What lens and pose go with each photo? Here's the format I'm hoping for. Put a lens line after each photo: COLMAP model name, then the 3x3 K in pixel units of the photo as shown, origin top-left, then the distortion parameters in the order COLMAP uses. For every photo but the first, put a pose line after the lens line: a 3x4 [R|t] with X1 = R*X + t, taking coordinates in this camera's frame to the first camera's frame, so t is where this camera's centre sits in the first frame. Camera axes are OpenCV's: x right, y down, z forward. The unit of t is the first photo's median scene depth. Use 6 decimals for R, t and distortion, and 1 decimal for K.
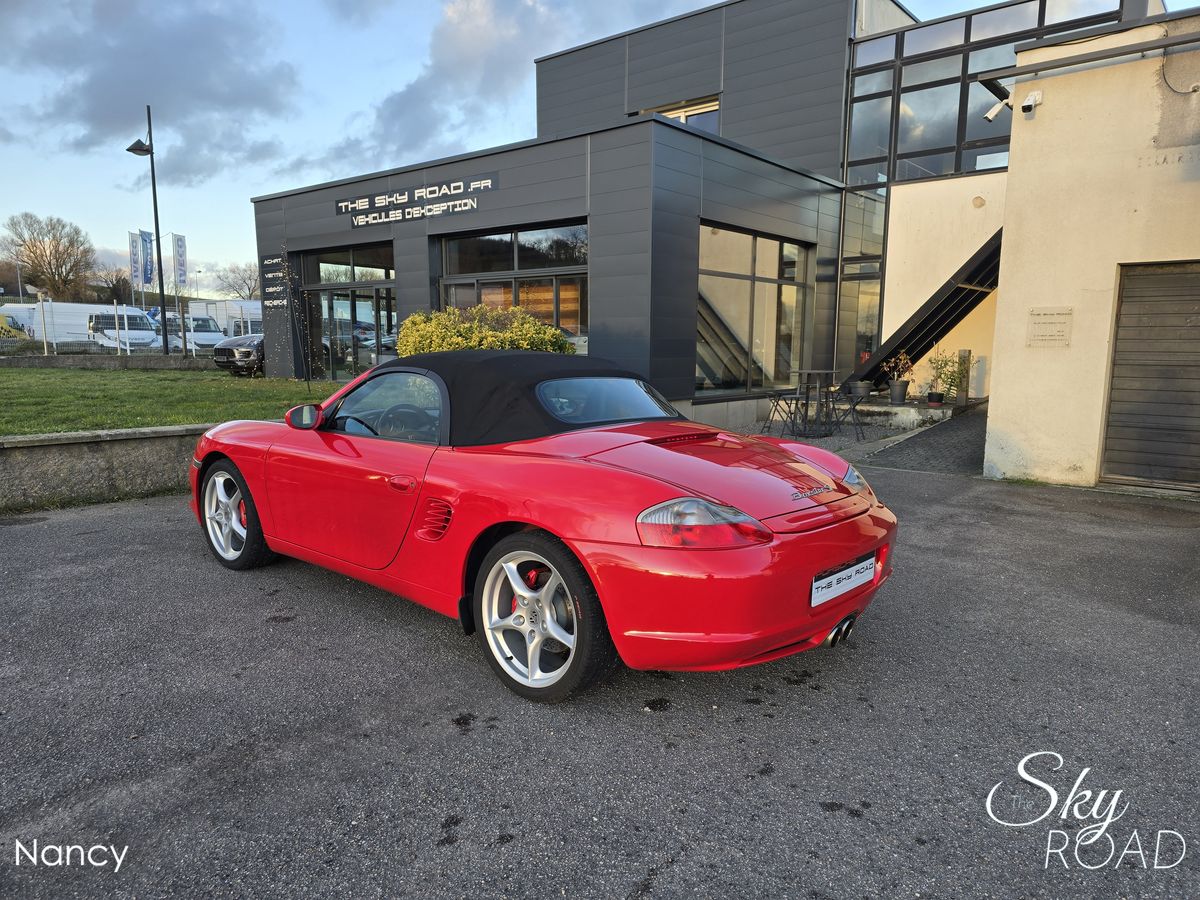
lens RADIAL K [[807.9, 0, 605.6], [0, 807.9, 464.7], [0, 0, 1]] dist [0.037830, -0.036891]
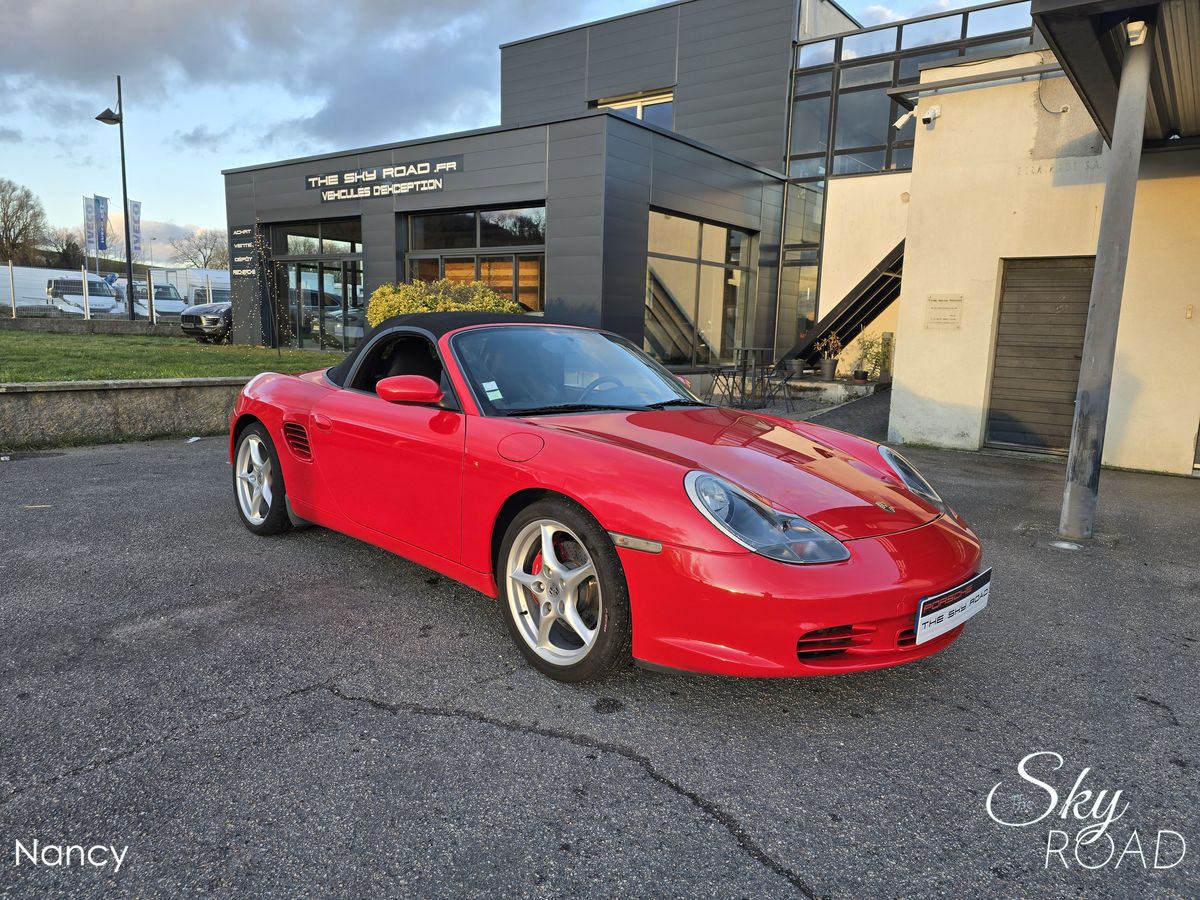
lens RADIAL K [[801.3, 0, 600.0], [0, 801.3, 450.0], [0, 0, 1]] dist [0.030961, -0.030484]
pose [[0.998878, 0.017525, 0.044002, 0.007096], [-0.017921, 0.999802, 0.008617, 0.013121], [-0.043842, -0.009395, 0.998994, -0.060476]]
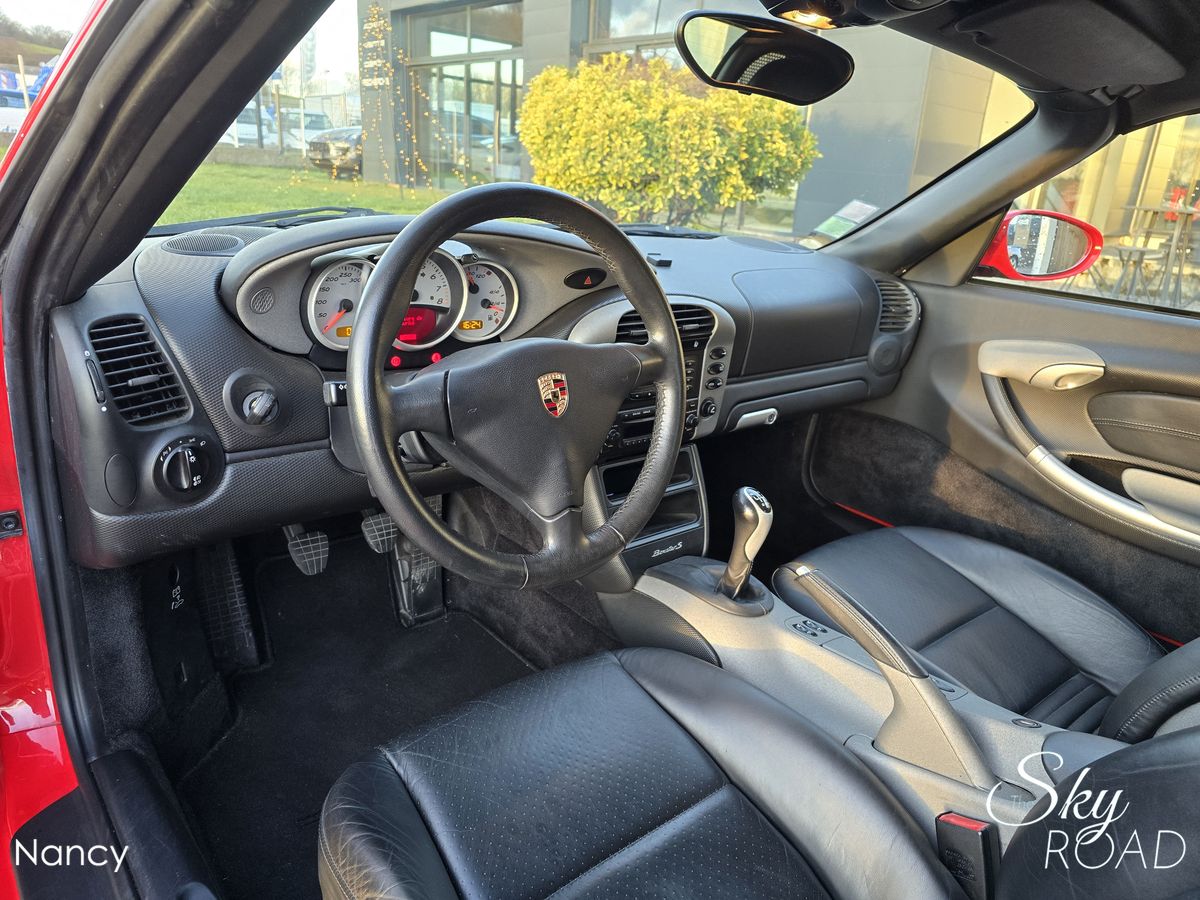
lens RADIAL K [[838.7, 0, 564.9], [0, 838.7, 450.5], [0, 0, 1]] dist [0.034391, -0.000458]
pose [[0.979097, 0.104921, -0.174242, -0.056083], [-0.072210, 0.980183, 0.184465, -0.016447], [0.190143, -0.168027, 0.967271, 0.228185]]
